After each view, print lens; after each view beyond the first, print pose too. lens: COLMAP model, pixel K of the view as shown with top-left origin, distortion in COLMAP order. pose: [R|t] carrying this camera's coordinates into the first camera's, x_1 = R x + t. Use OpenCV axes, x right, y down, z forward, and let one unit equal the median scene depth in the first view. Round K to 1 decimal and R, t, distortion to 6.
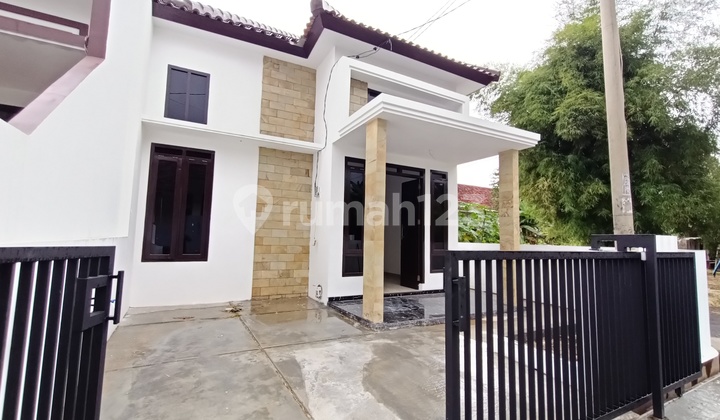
lens RADIAL K [[326.1, 0, 360.0], [0, 326.1, 210.0], [0, 0, 1]] dist [0.002240, 0.000536]
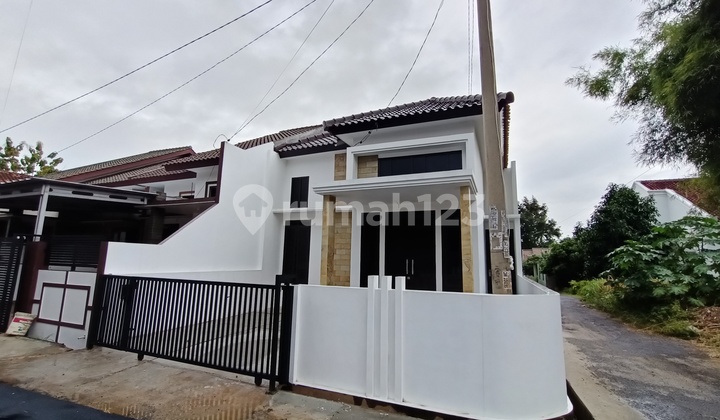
lens RADIAL K [[326.1, 0, 360.0], [0, 326.1, 210.0], [0, 0, 1]] dist [0.002240, 0.000536]
pose [[0.636686, -0.137481, -0.758769, 0.981384], [0.069729, 0.990212, -0.120906, -0.007792], [0.767964, 0.024070, 0.640041, 0.095801]]
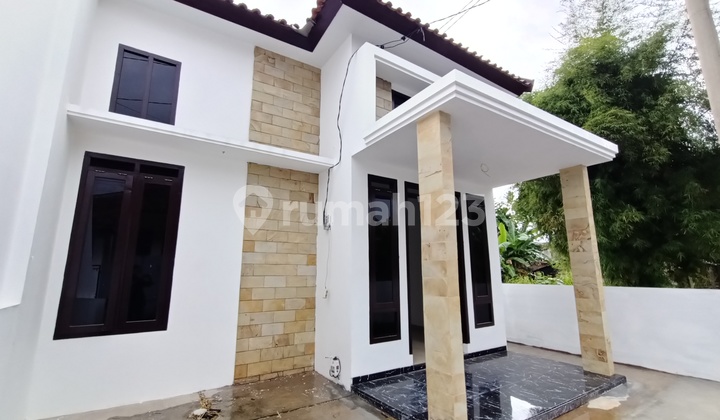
lens RADIAL K [[326.1, 0, 360.0], [0, 326.1, 210.0], [0, 0, 1]] dist [0.002240, 0.000536]
pose [[0.995791, -0.010139, 0.091090, -0.128938], [0.019405, 0.994653, -0.101431, -0.008728], [-0.089574, 0.102772, 0.990664, 0.270716]]
